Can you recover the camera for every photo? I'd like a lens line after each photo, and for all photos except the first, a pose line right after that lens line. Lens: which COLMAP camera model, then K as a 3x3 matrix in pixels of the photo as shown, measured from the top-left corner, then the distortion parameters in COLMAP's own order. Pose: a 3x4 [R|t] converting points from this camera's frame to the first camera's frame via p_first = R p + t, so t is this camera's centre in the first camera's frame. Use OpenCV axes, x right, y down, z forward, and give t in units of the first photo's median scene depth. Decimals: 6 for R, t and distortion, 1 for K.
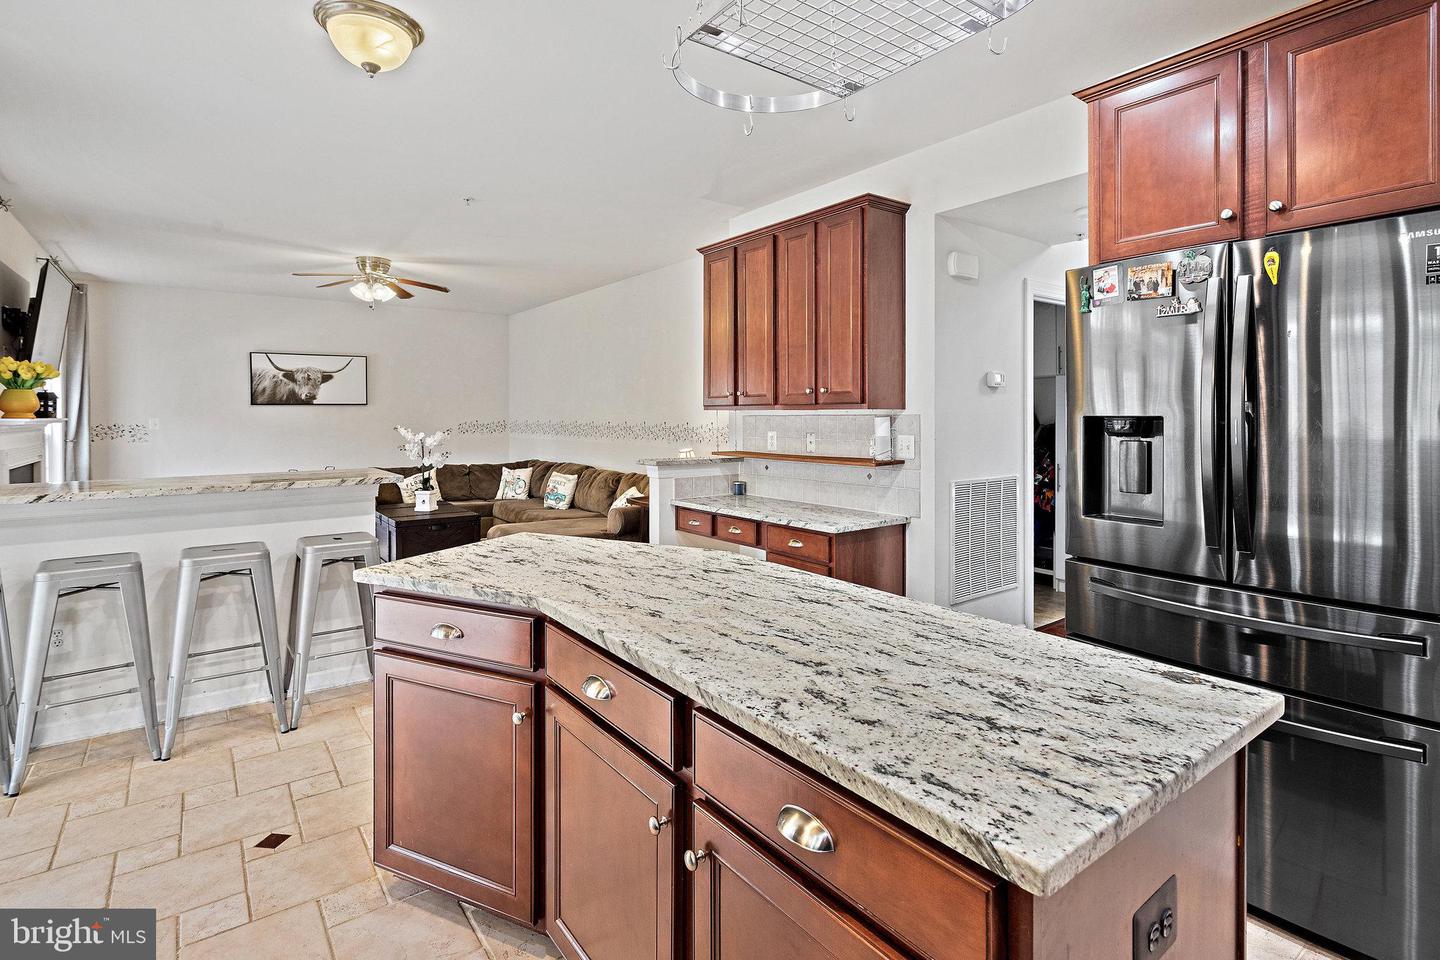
lens RADIAL K [[703.6, 0, 723.7], [0, 703.6, 417.5], [0, 0, 1]] dist [0.000254, 0.000413]
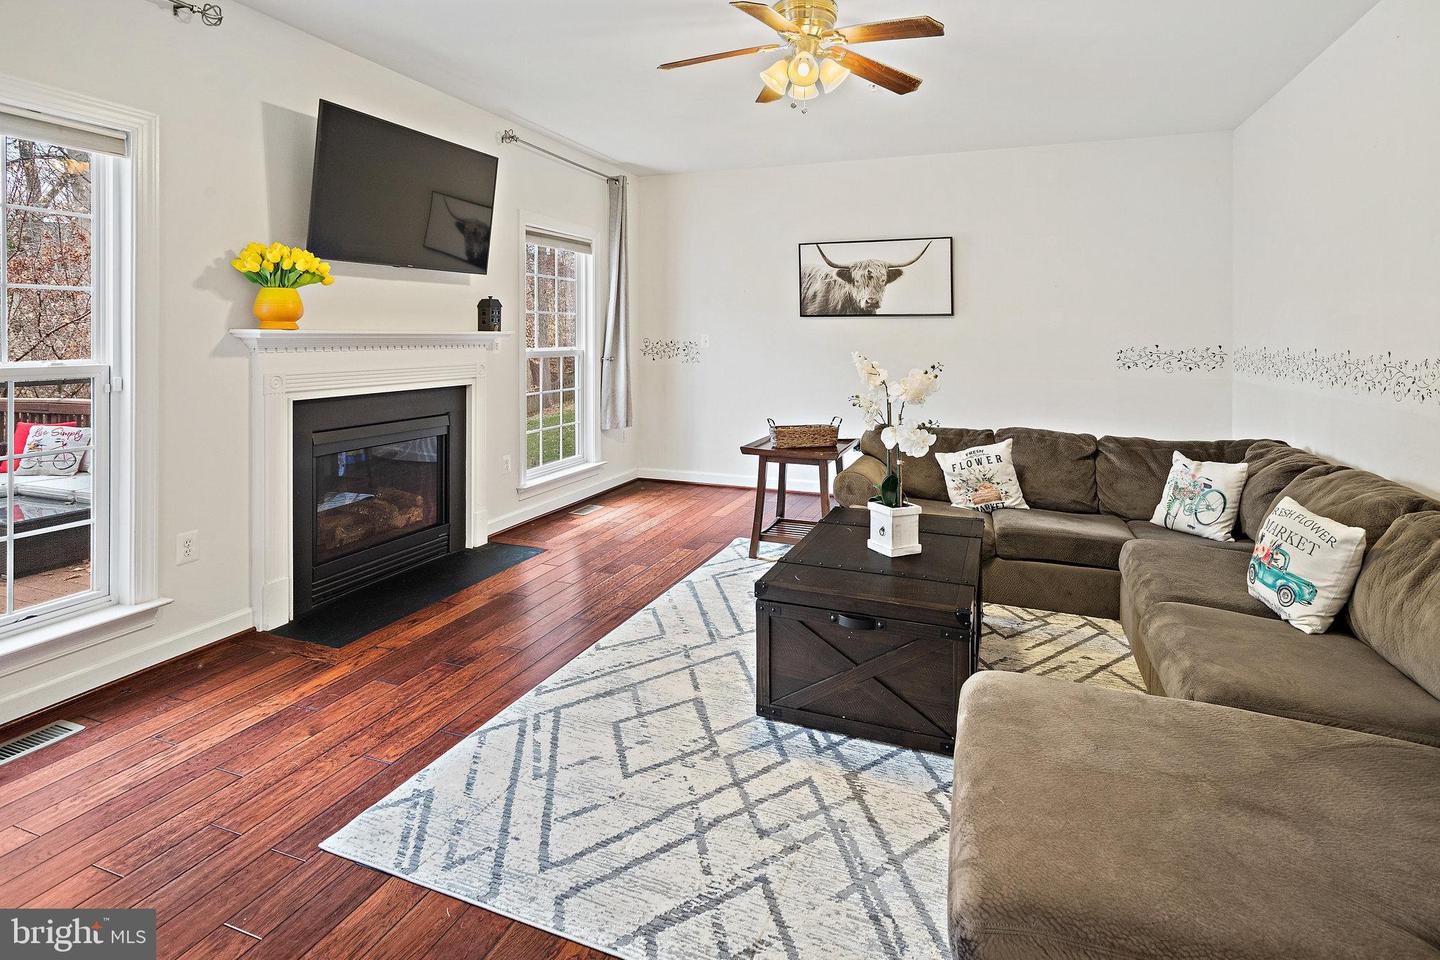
lens RADIAL K [[736.8, 0, 716.9], [0, 736.8, 328.5], [0, 0, 1]] dist [-0.000687, 0.000099]
pose [[0.530775, 0.001038, -0.847512, -0.085512], [-0.012056, 0.999907, -0.006326, -0.000358], [0.847427, 0.013575, 0.530738, 0.585111]]
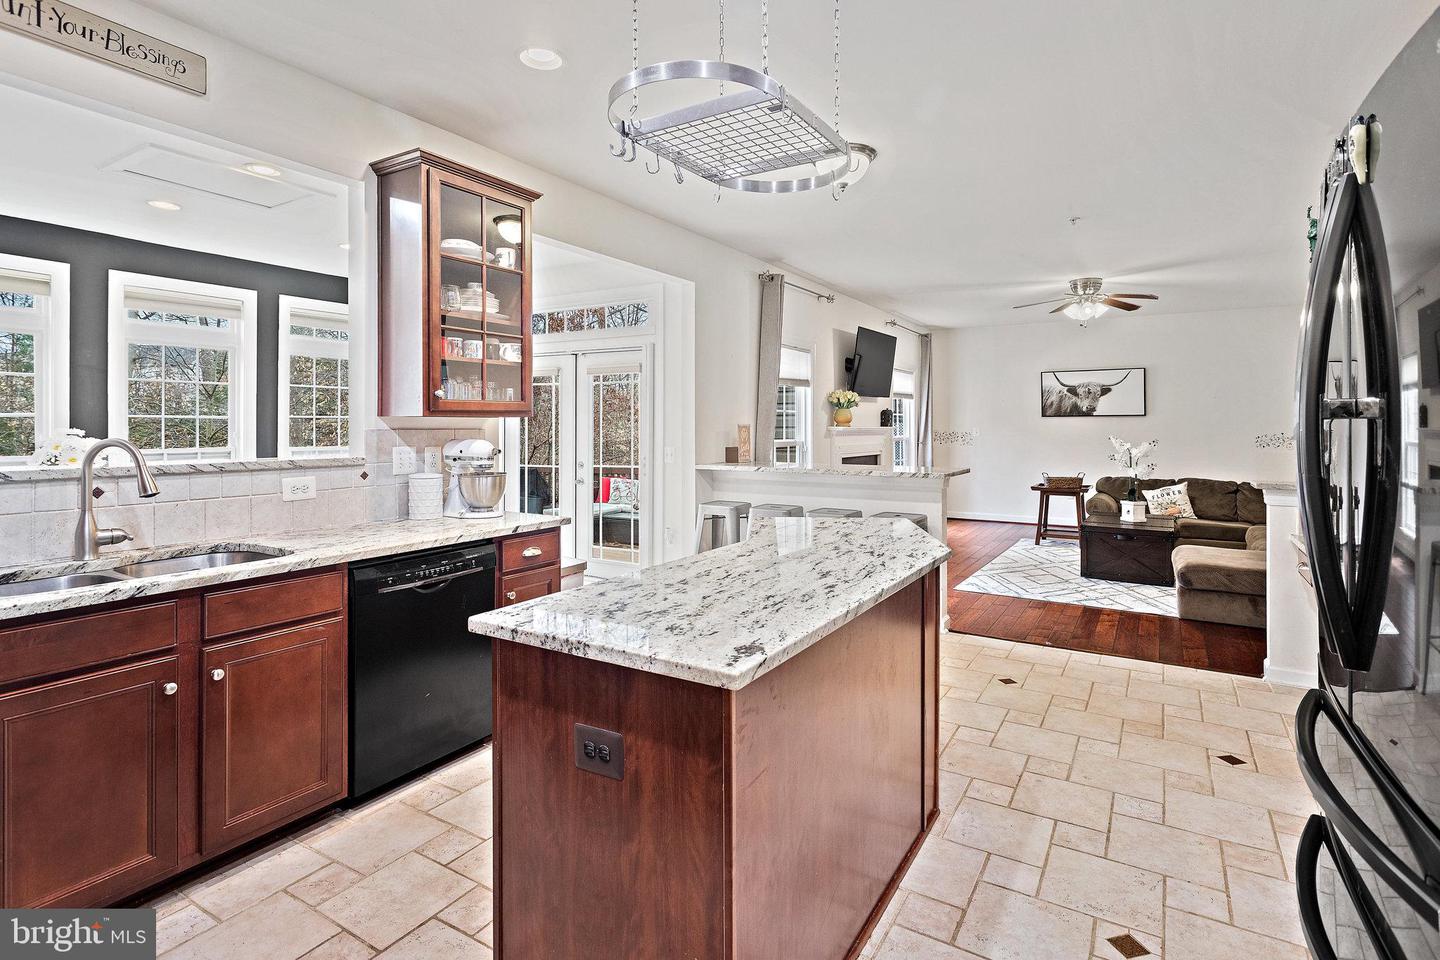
lens RADIAL K [[714.9, 0, 728.7], [0, 714.9, 426.0], [0, 0, 1]] dist [0.000834, 0.000224]
pose [[0.373669, 0.003110, -0.927557, 0.267589], [-0.006817, 0.999977, 0.000607, 0.000188], [0.927537, 0.006097, 0.373681, 0.075808]]
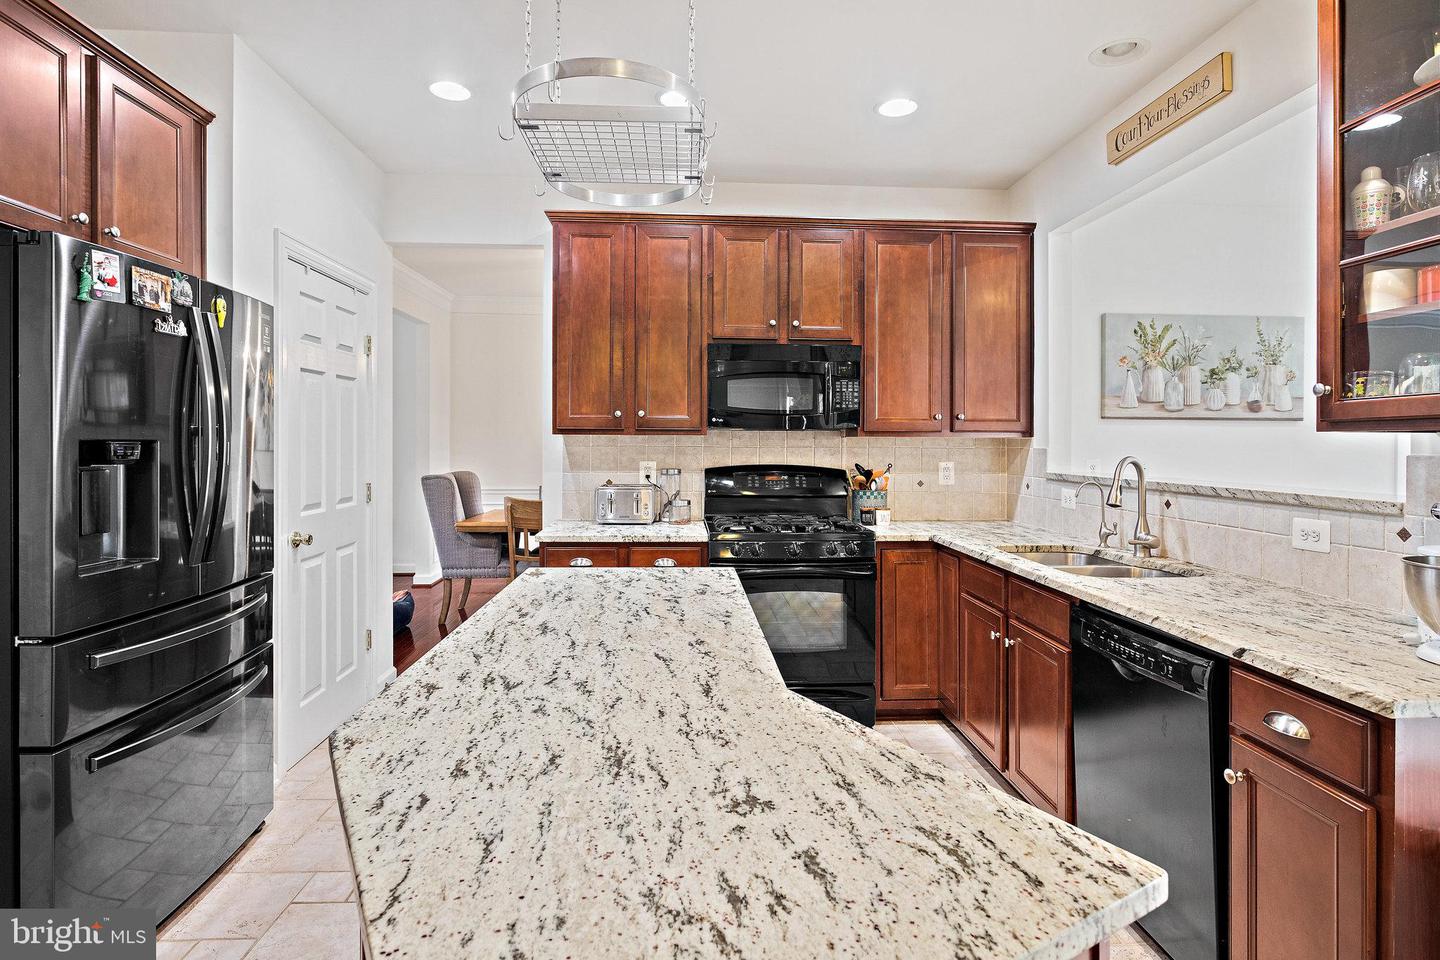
lens RADIAL K [[745.7, 0, 724.9], [0, 745.7, 439.6], [0, 0, 1]] dist [-0.003084, 0.001151]
pose [[-0.839082, -0.004139, 0.543989, -0.136845], [-0.002266, 0.999989, 0.004113, -0.002062], [-0.544000, 0.002219, -0.839082, 0.369901]]
